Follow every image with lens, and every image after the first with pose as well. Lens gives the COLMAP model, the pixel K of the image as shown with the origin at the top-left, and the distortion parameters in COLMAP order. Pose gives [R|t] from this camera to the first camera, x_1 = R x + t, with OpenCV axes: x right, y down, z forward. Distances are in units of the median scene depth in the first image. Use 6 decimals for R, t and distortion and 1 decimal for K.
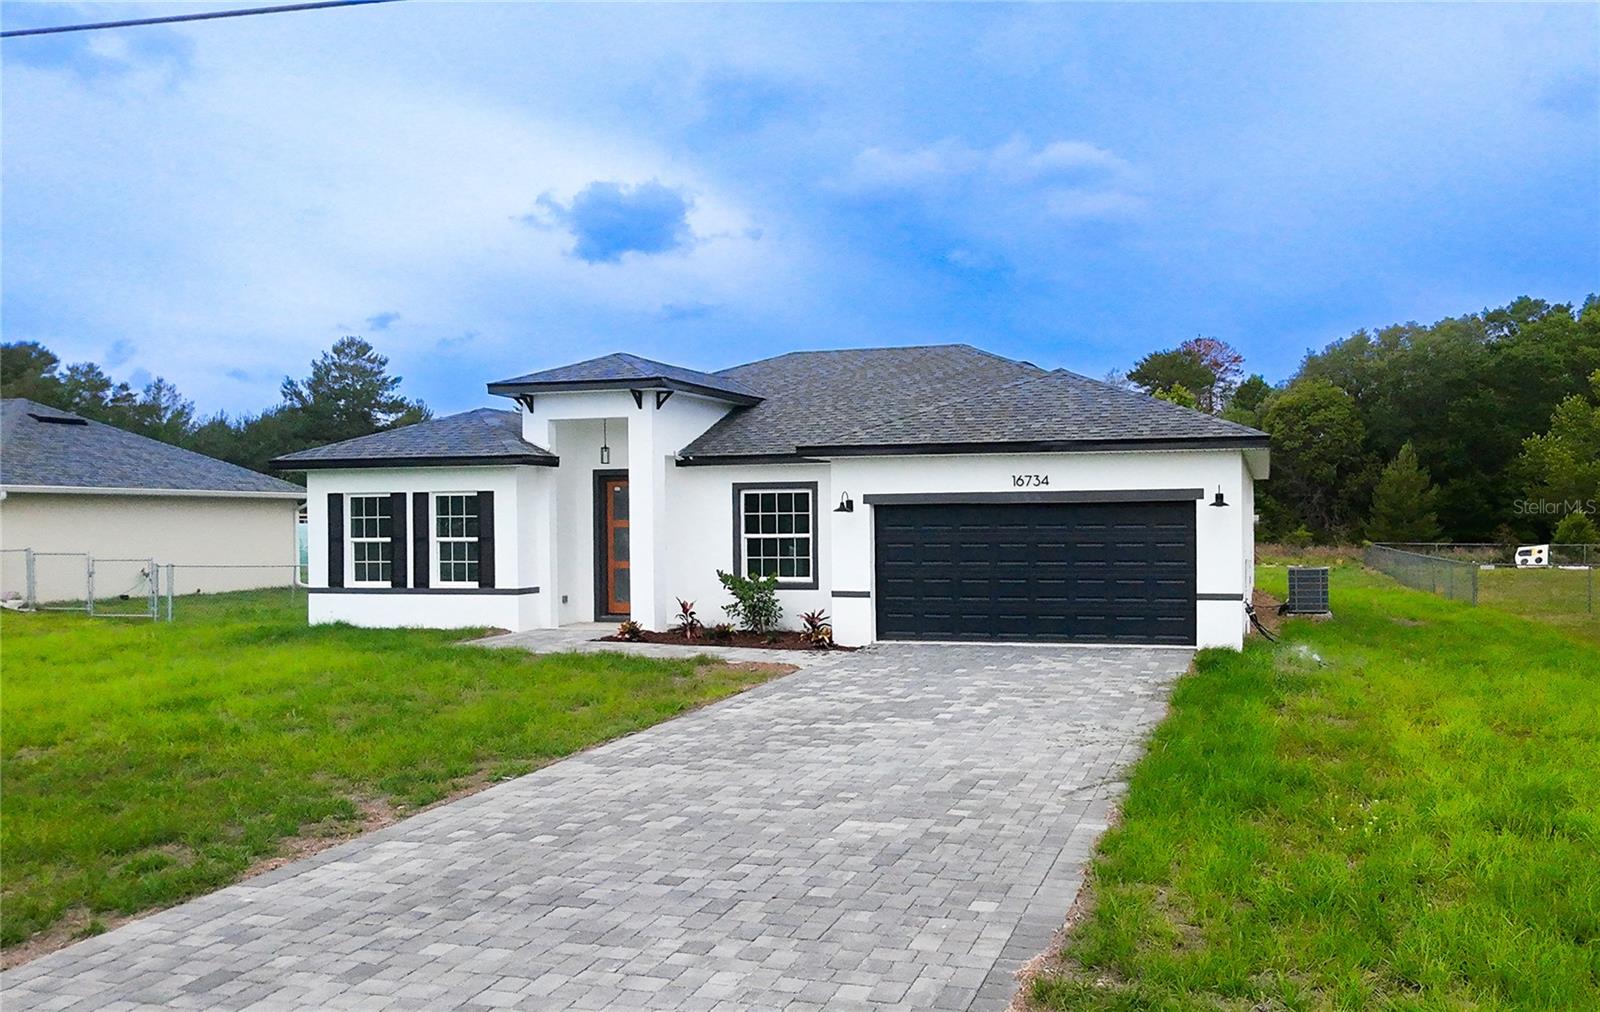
lens RADIAL K [[1238.5, 0, 952.9], [0, 1238.5, 535.7], [0, 0, 1]] dist [-0.016722, 0.016259]
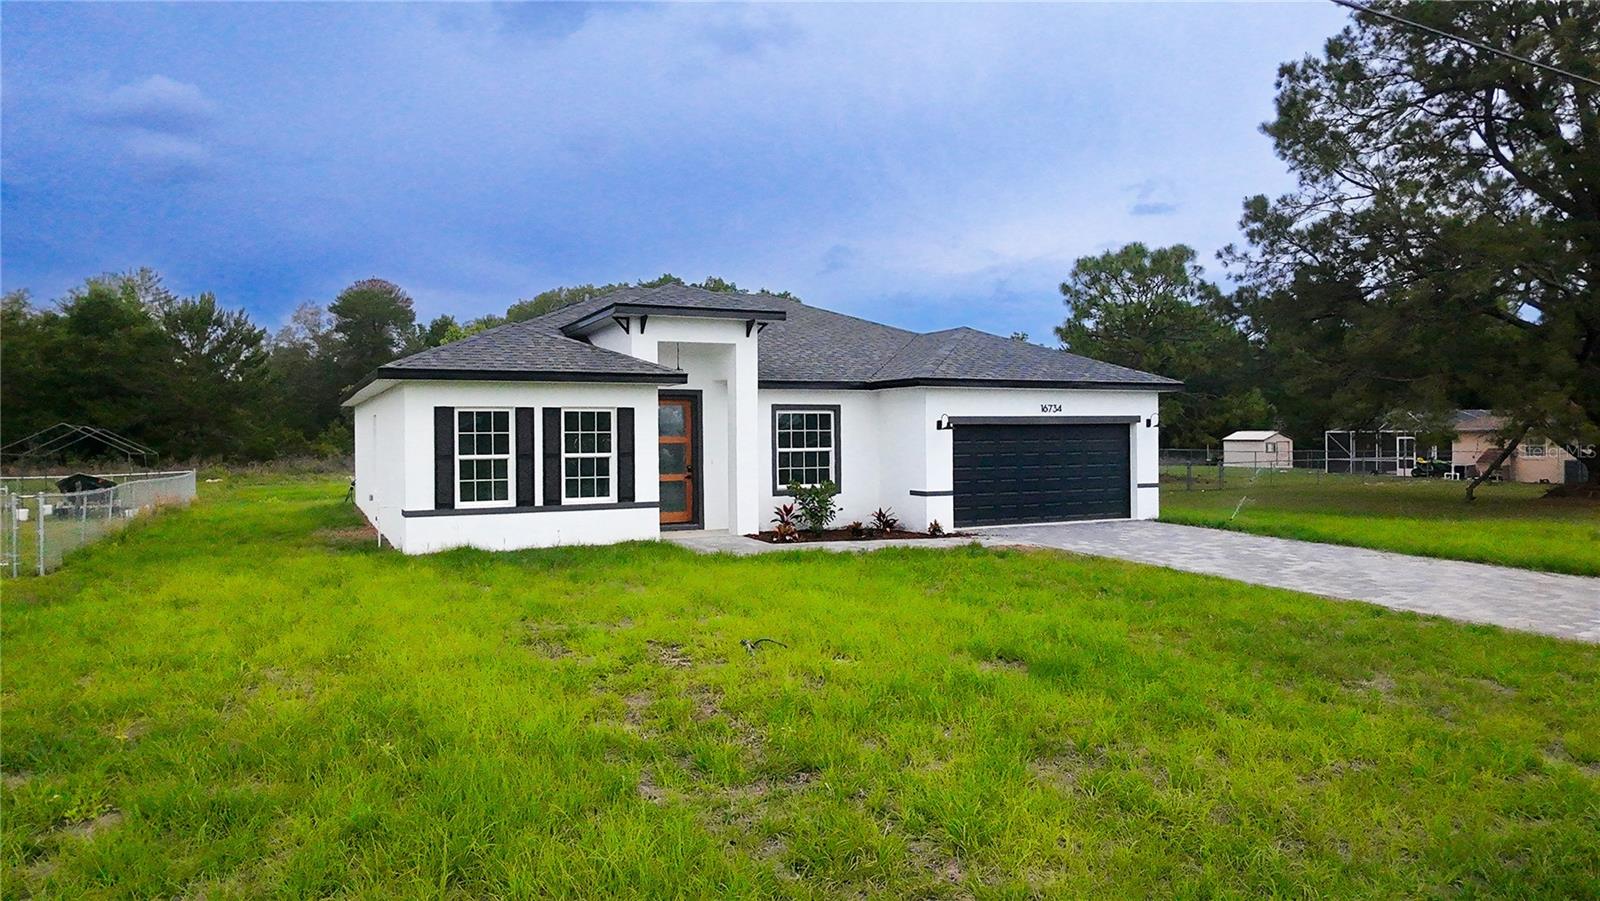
lens RADIAL K [[1037.3, 0, 796.1], [0, 1037.3, 452.0], [0, 0, 1]] dist [-0.001100, 0.021542]
pose [[0.757276, -0.008801, 0.653036, -0.818139], [0.009811, 0.999950, 0.002098, 0.000181], [-0.653021, 0.004818, 0.757324, 0.250744]]
